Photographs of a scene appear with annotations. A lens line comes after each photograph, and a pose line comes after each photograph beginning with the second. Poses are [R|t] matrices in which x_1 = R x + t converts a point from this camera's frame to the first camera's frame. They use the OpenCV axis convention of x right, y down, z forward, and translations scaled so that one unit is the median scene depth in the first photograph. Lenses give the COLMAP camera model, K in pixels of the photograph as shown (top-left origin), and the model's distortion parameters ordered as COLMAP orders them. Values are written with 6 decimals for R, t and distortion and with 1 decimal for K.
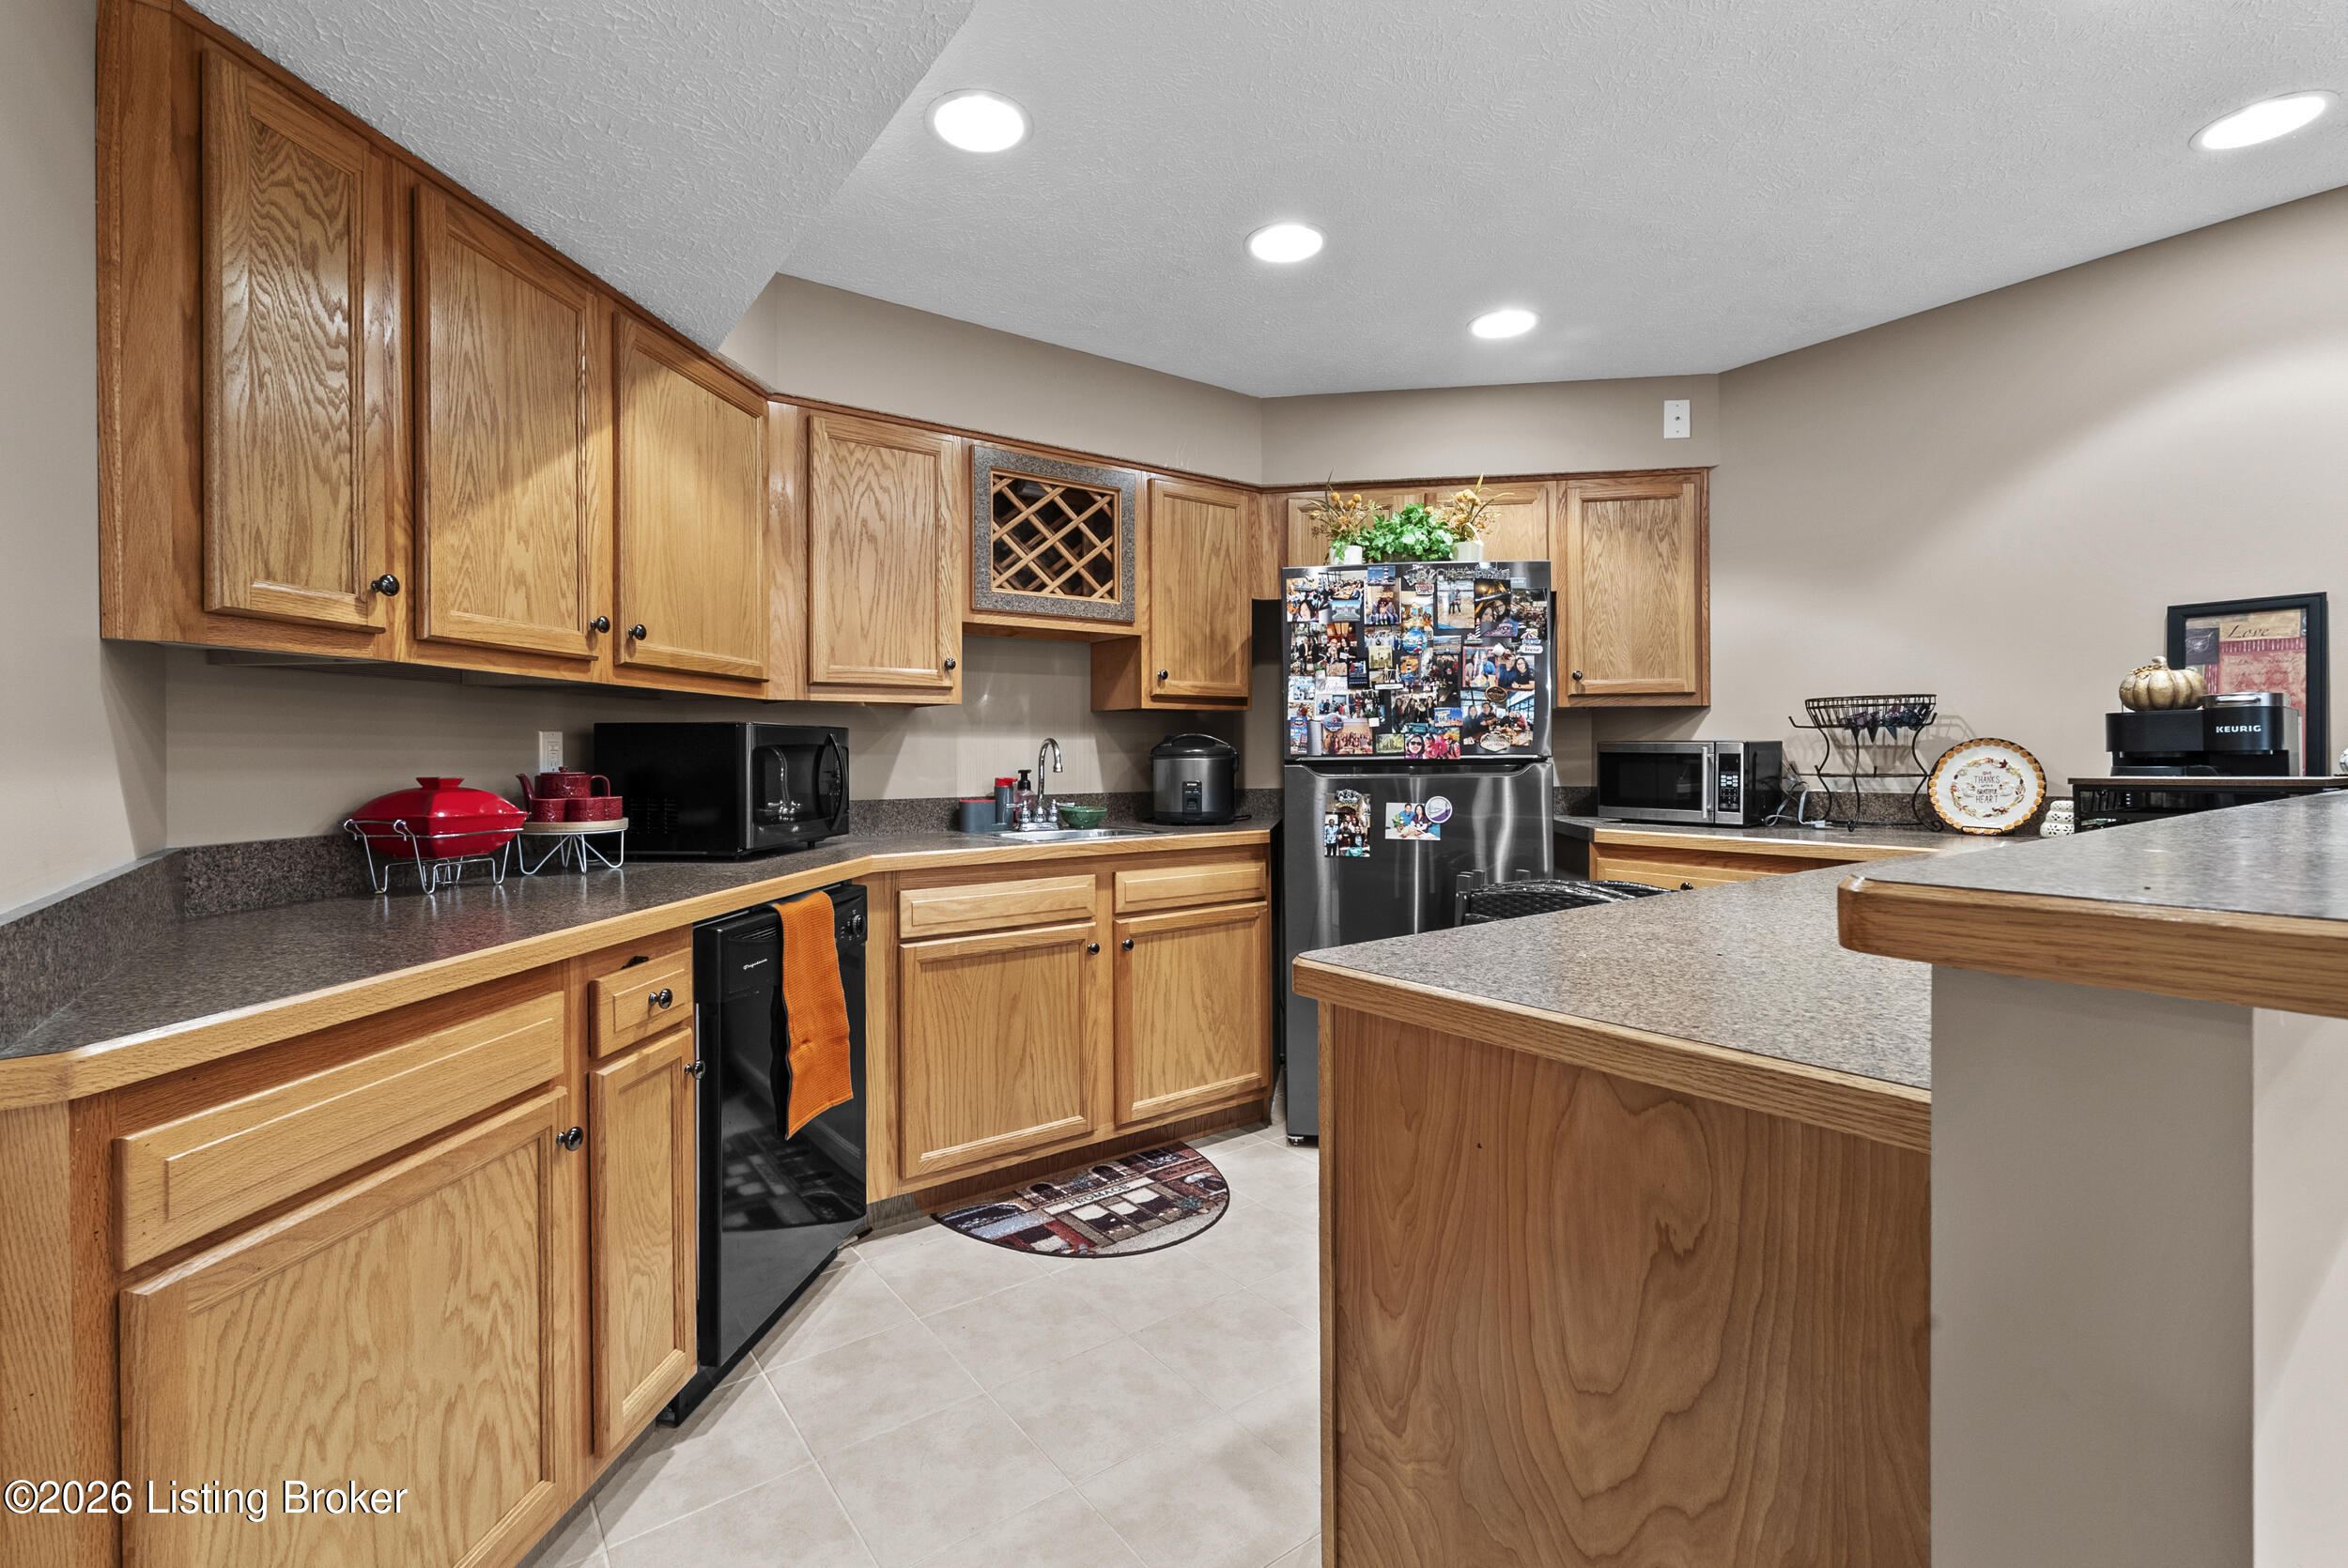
lens RADIAL K [[1051.8, 0, 1175.3], [0, 1051.8, 752.0], [0, 0, 1]] dist [-0.001210, -0.000572]
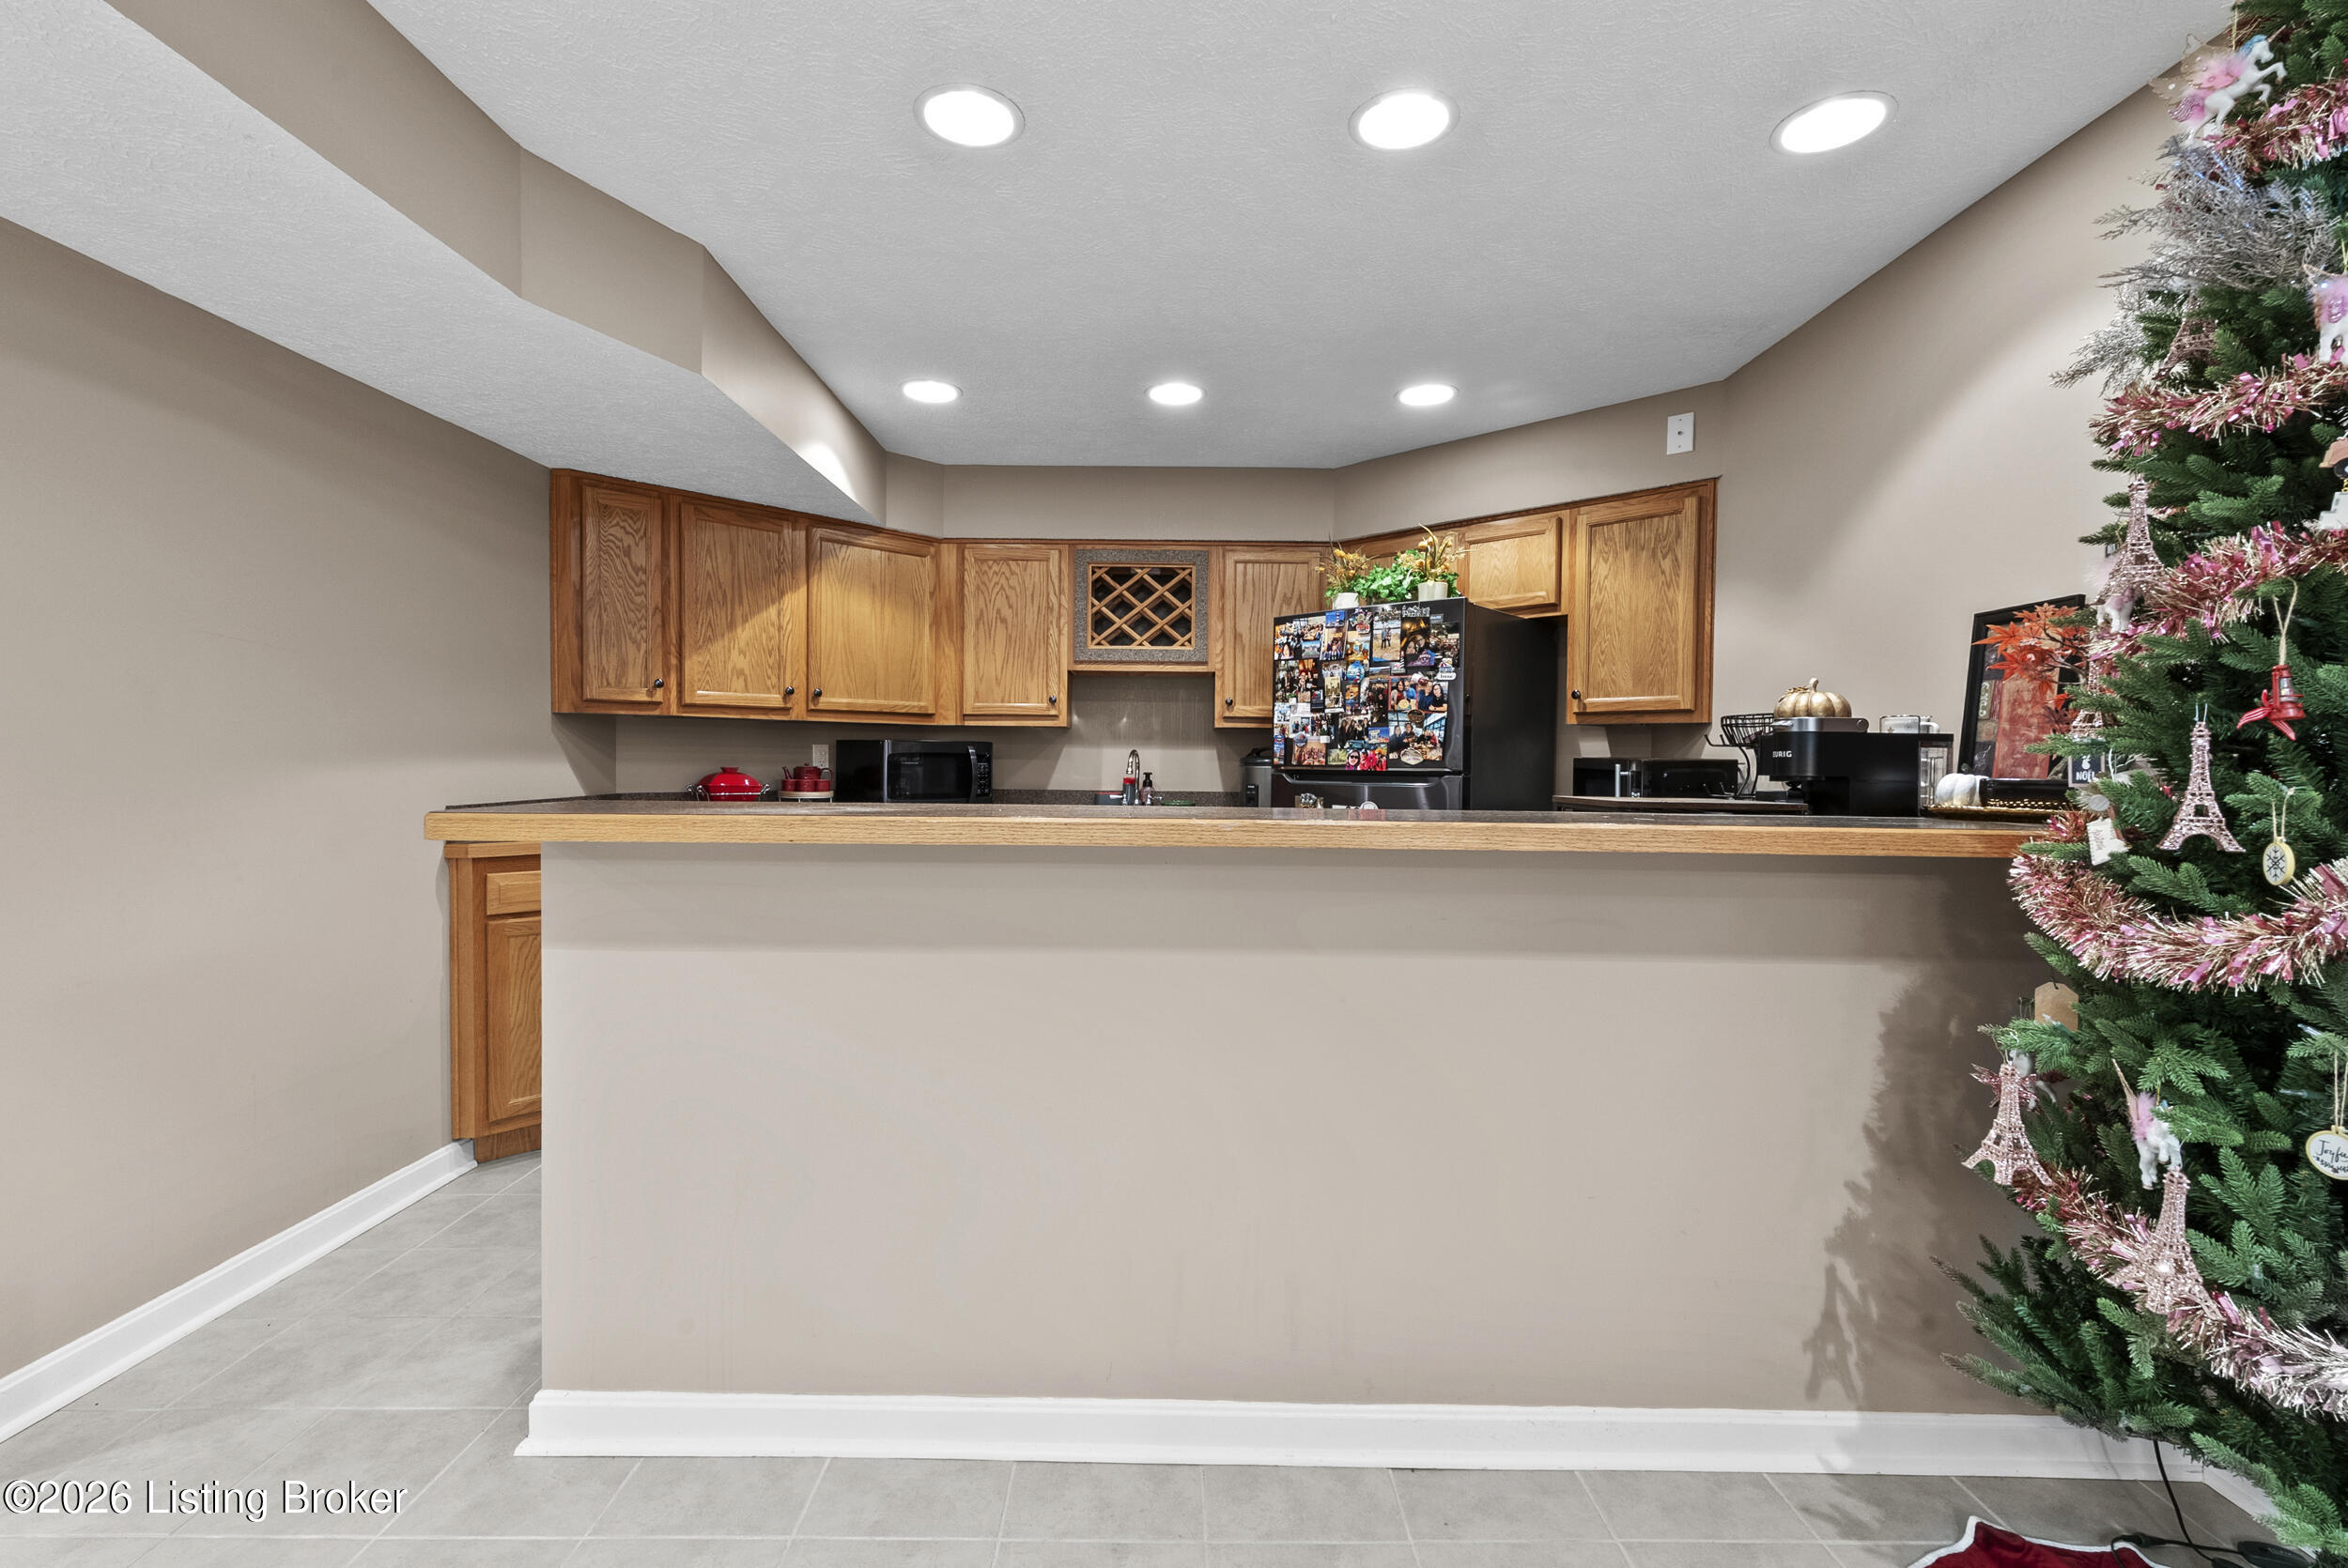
lens RADIAL K [[1062.4, 0, 1174.0], [0, 1062.4, 784.0], [0, 0, 1]] dist [-0.001590, -0.000153]
pose [[0.801984, 0.028575, -0.596662, 0.792863], [-0.013661, 0.999471, 0.029504, -0.010391], [0.597190, -0.015511, 0.801950, -0.106498]]
